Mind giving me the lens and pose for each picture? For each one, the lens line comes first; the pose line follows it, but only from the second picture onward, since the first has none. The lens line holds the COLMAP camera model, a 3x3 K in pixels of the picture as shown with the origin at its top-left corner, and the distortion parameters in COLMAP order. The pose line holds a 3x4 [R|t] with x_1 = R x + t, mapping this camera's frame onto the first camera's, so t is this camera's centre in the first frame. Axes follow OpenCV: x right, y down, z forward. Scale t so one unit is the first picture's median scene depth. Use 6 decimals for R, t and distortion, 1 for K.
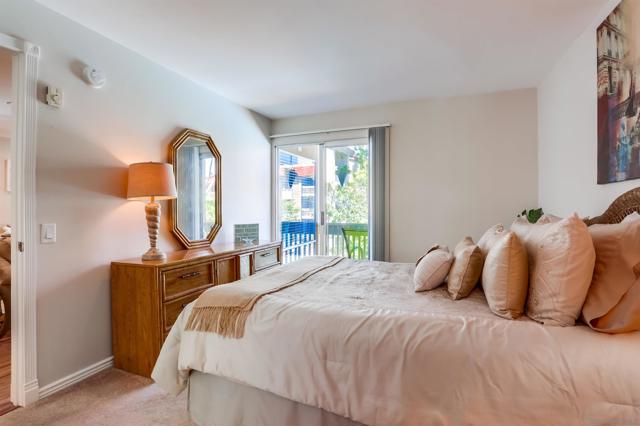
lens RADIAL K [[318.4, 0, 317.6], [0, 318.4, 210.9], [0, 0, 1]] dist [-0.067058, 0.030225]
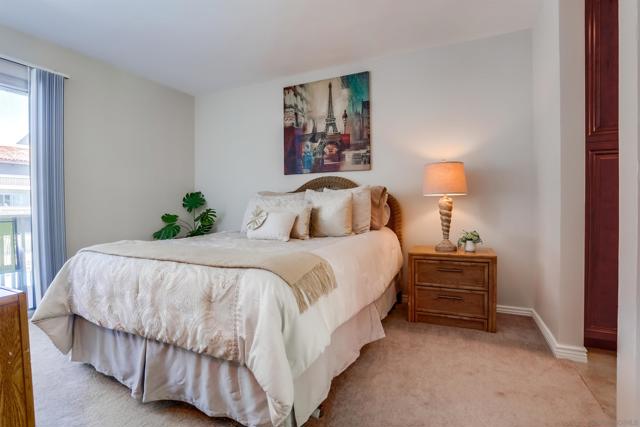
lens RADIAL K [[318.4, 0, 317.6], [0, 318.4, 211.4], [0, 0, 1]] dist [-0.067058, 0.030225]
pose [[0.060763, -0.024057, 0.997862, -1.056440], [0.021960, 0.999500, 0.022759, 0.101254], [-0.997911, 0.020530, 0.061261, 0.802604]]
